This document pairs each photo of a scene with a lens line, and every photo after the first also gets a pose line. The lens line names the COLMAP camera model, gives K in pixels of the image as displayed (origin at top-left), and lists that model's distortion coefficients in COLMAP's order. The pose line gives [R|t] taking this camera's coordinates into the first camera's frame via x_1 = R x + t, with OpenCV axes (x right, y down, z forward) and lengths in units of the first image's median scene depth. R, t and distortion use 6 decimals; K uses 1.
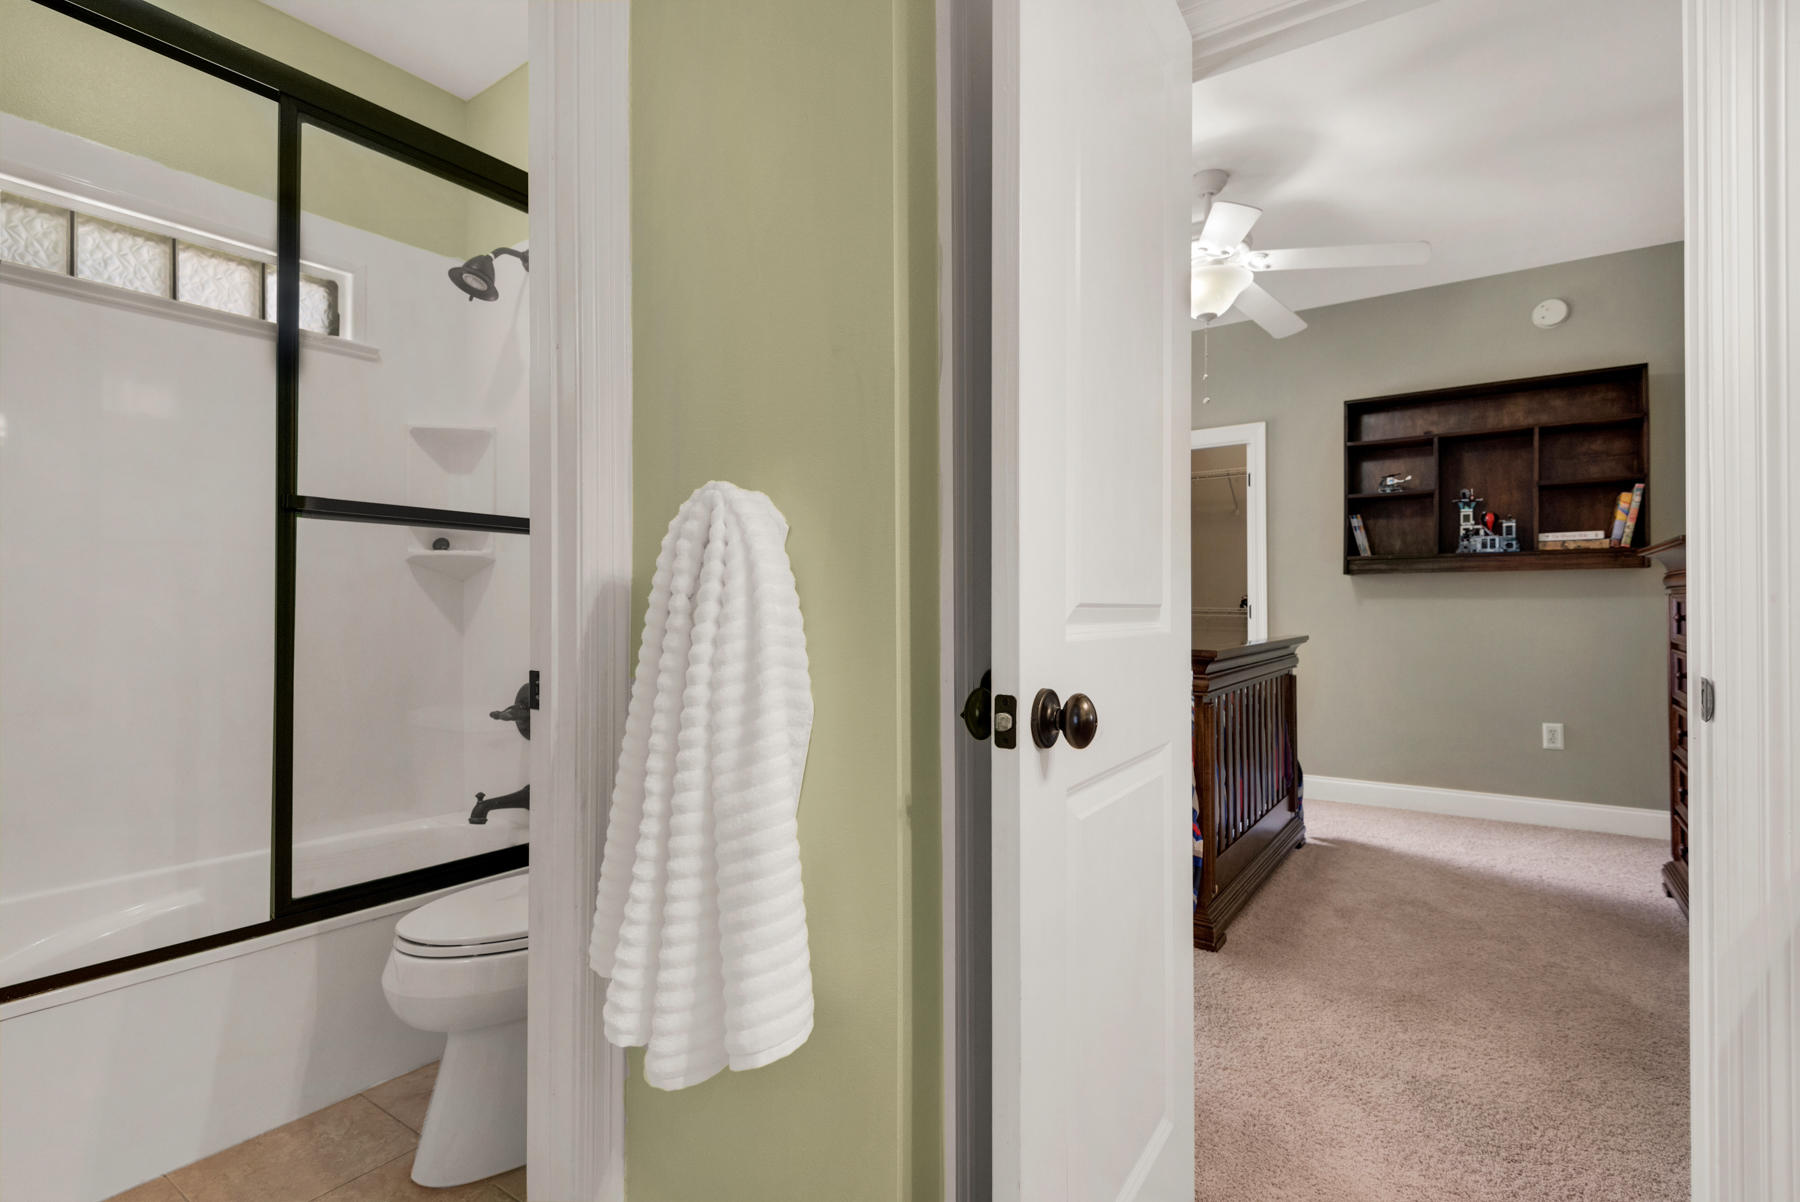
lens RADIAL K [[842.8, 0, 899.2], [0, 842.8, 602.6], [0, 0, 1]] dist [-0.020629, -0.000197]
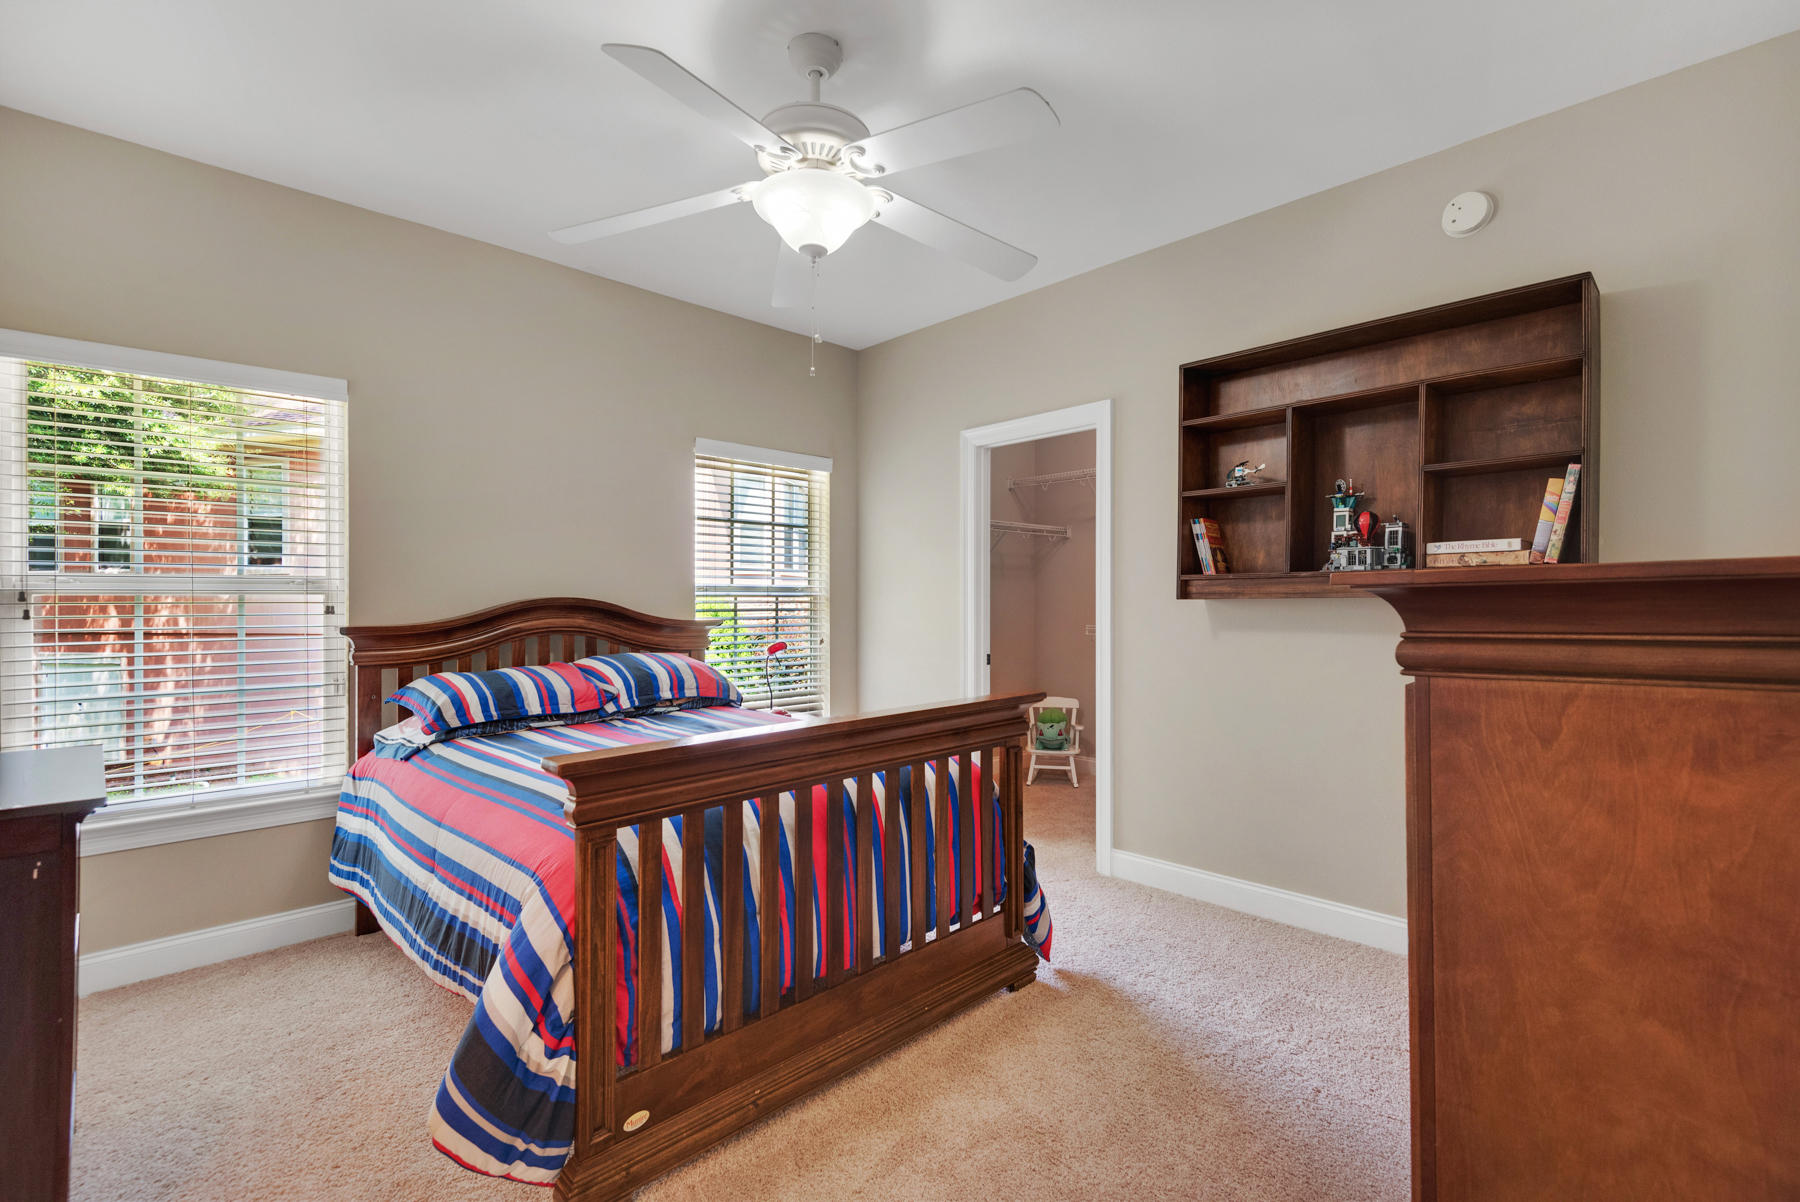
lens RADIAL K [[814.4, 0, 901.4], [0, 814.4, 604.1], [0, 0, 1]] dist [0.010474, -0.003965]
pose [[0.985486, -0.003275, -0.169726, 0.445232], [0.005103, 0.999934, 0.010334, -0.040983], [0.169681, -0.011050, 0.985437, 0.264264]]
